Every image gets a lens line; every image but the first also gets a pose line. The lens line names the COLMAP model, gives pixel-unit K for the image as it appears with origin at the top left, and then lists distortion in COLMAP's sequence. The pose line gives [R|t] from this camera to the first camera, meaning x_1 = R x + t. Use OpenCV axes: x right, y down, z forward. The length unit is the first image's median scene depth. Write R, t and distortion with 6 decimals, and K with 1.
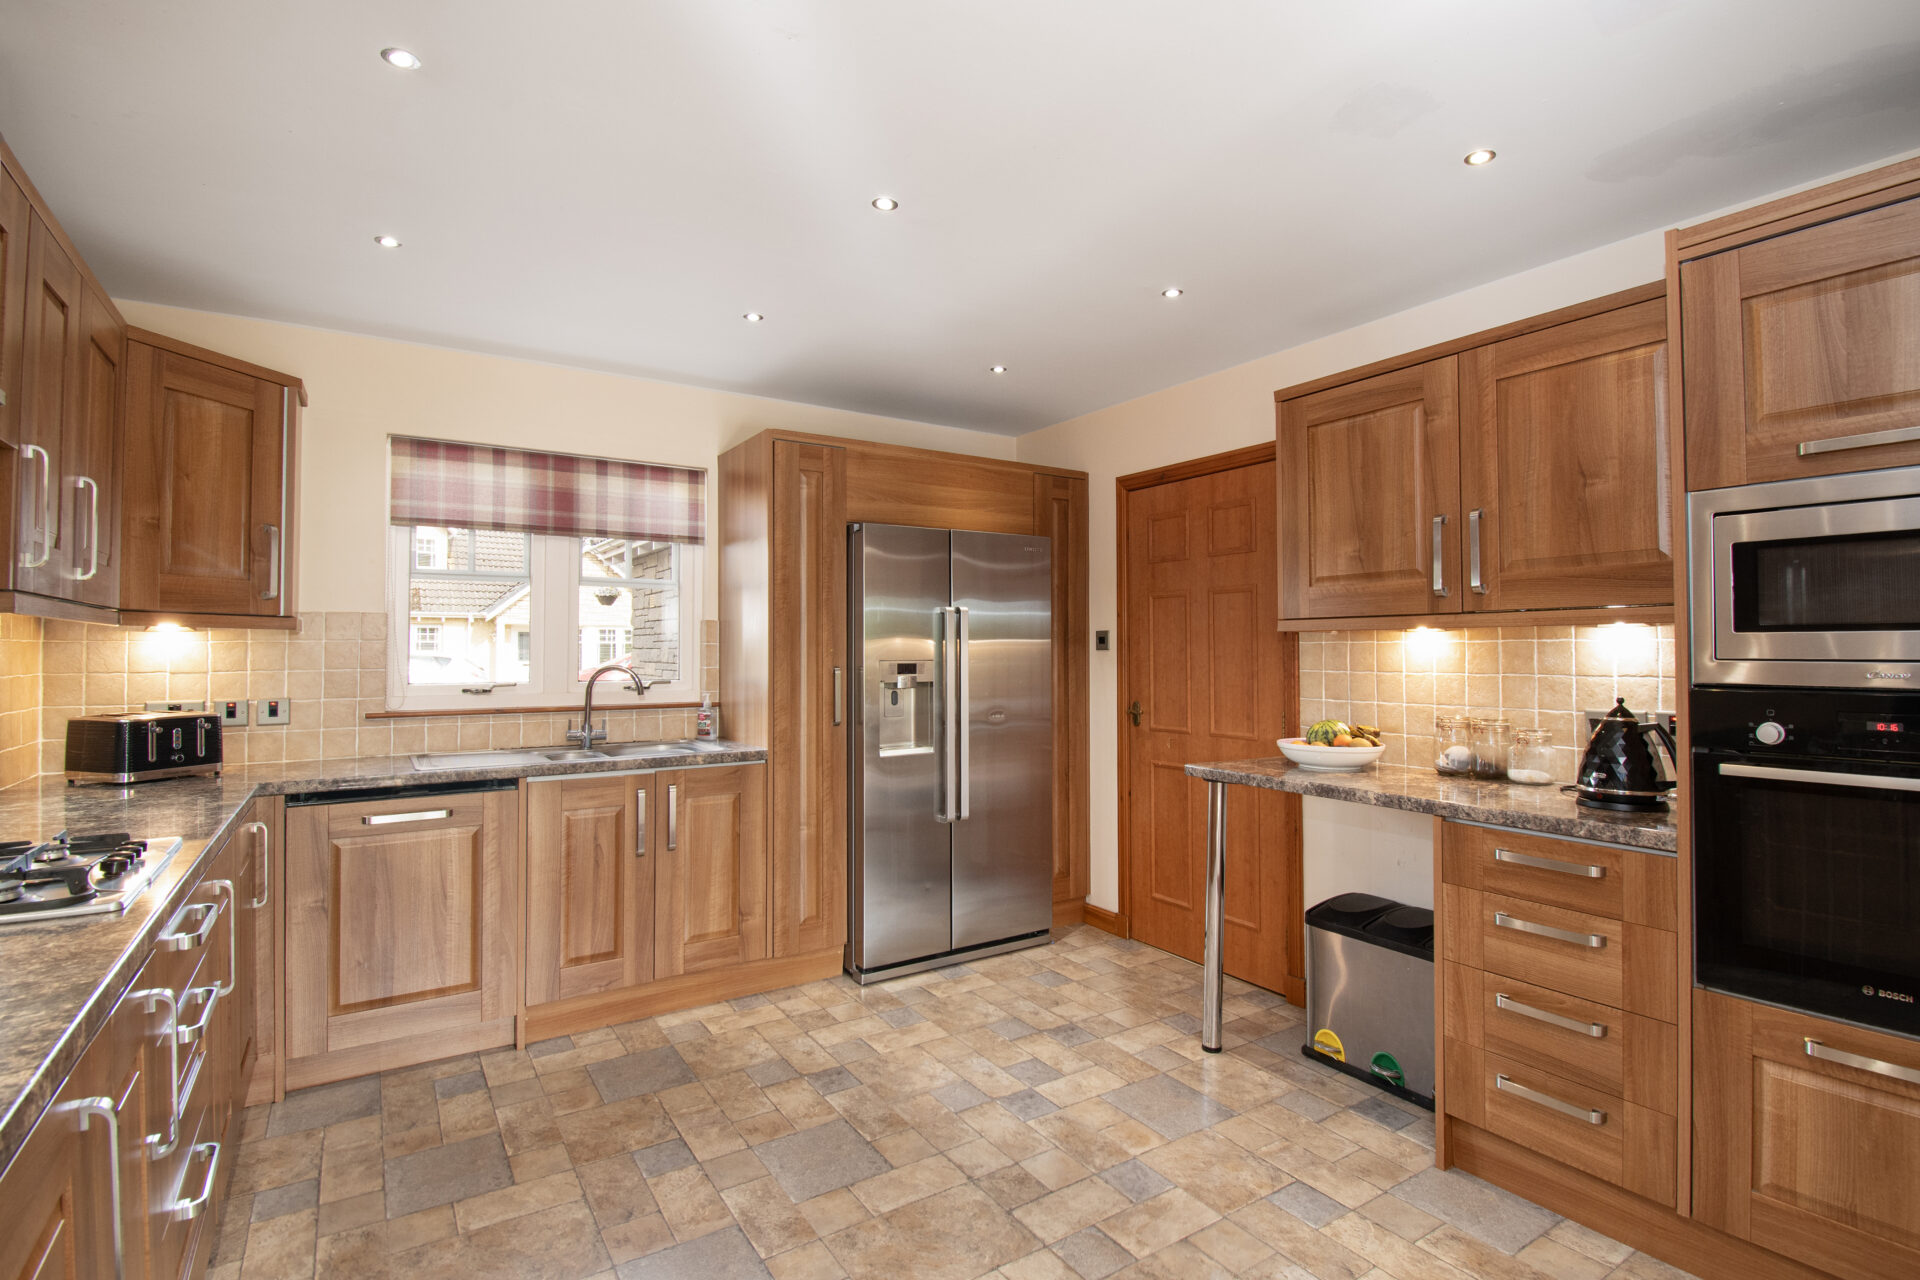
lens RADIAL K [[908.4, 0, 960.0], [0, 908.4, 640.0], [0, 0, 1]] dist [0.000835, -0.026133]
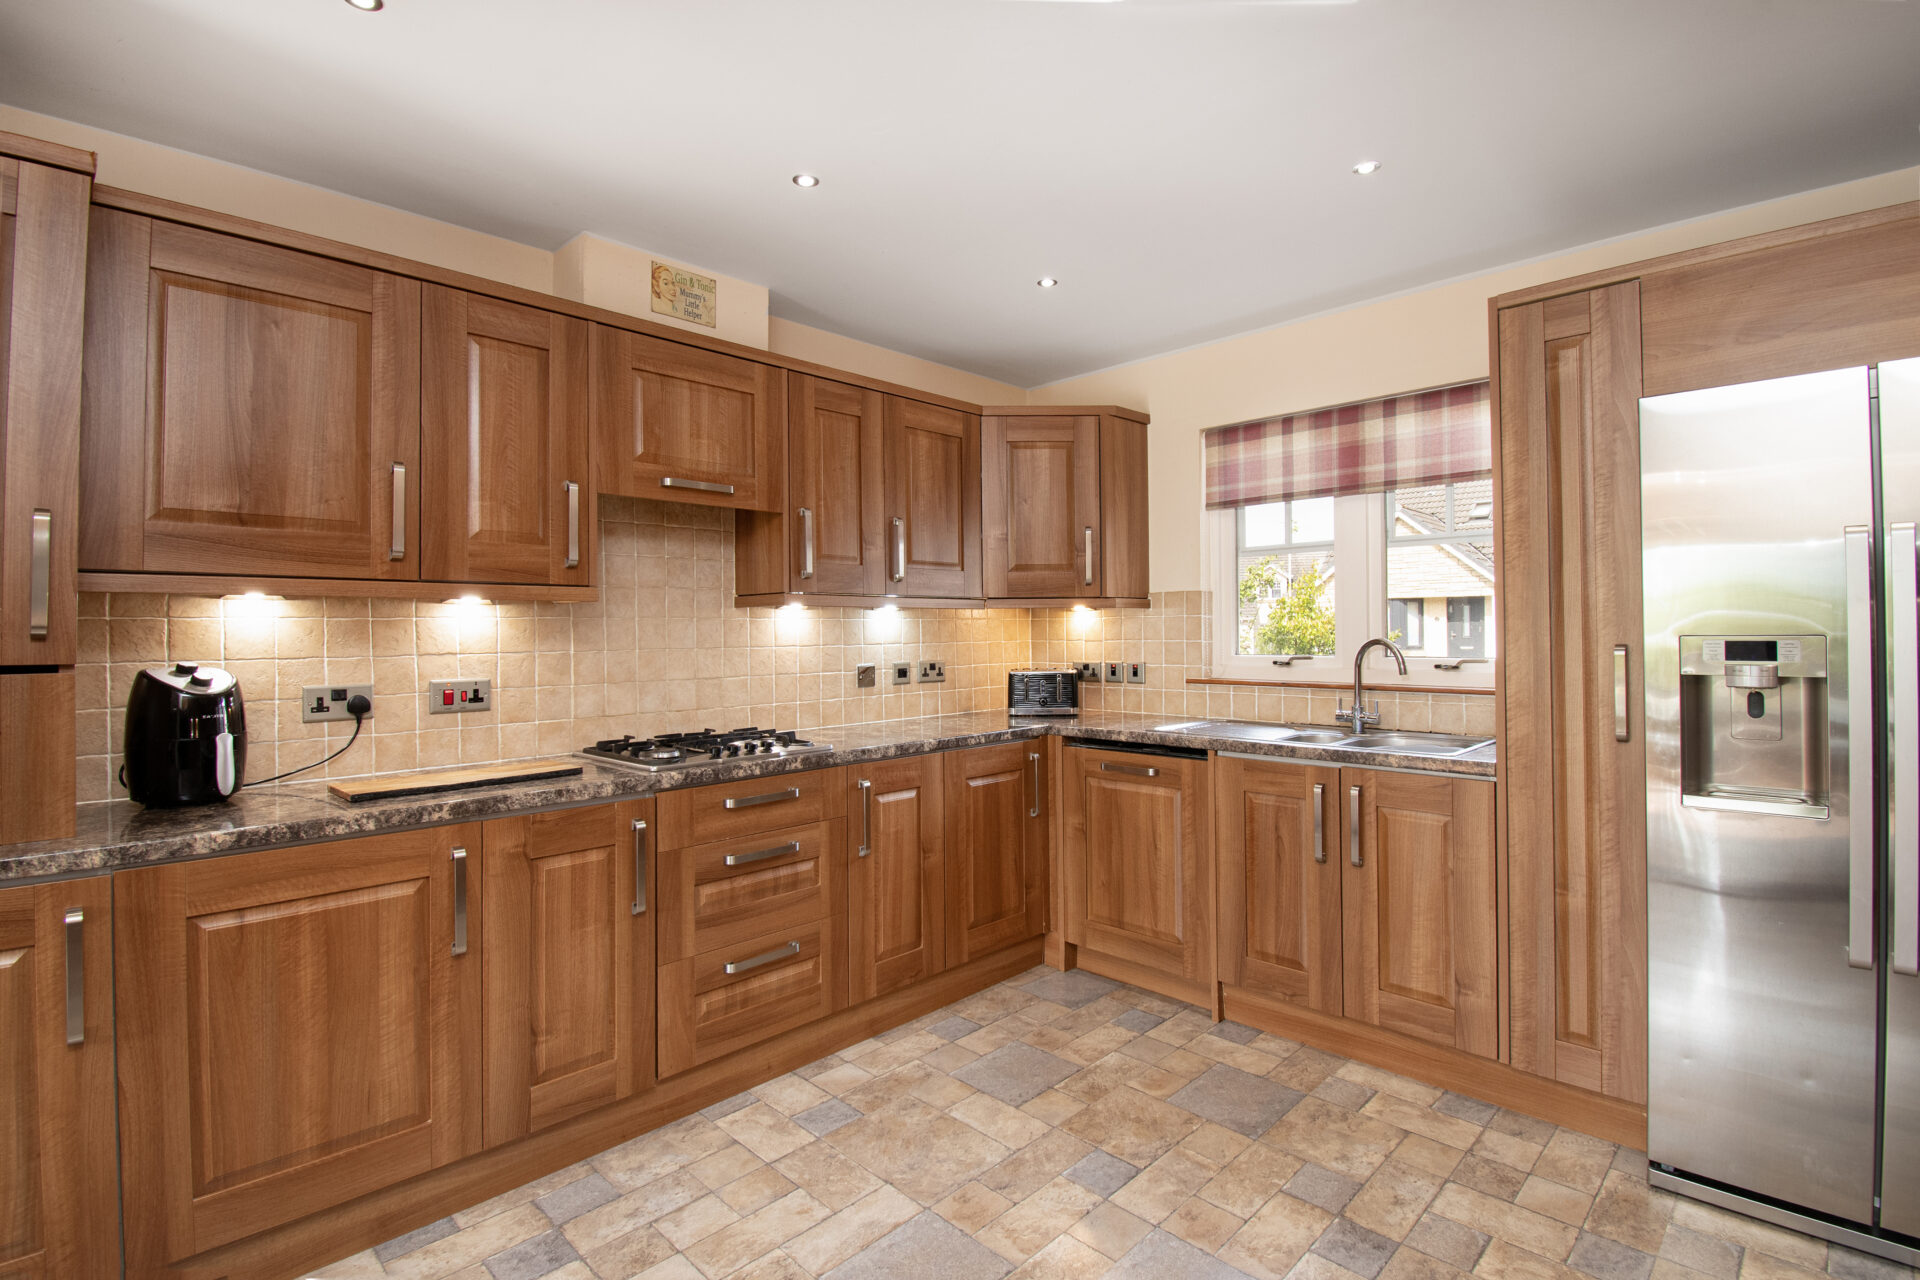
lens RADIAL K [[869.0, 0, 961.1], [0, 869.0, 626.7], [0, 0, 1]] dist [0.019697, -0.022567]
pose [[0.221502, -0.001985, -0.975158, 0.368017], [0.025514, 0.999667, 0.003761, 0.003890], [0.974826, -0.025713, 0.221479, 0.482472]]
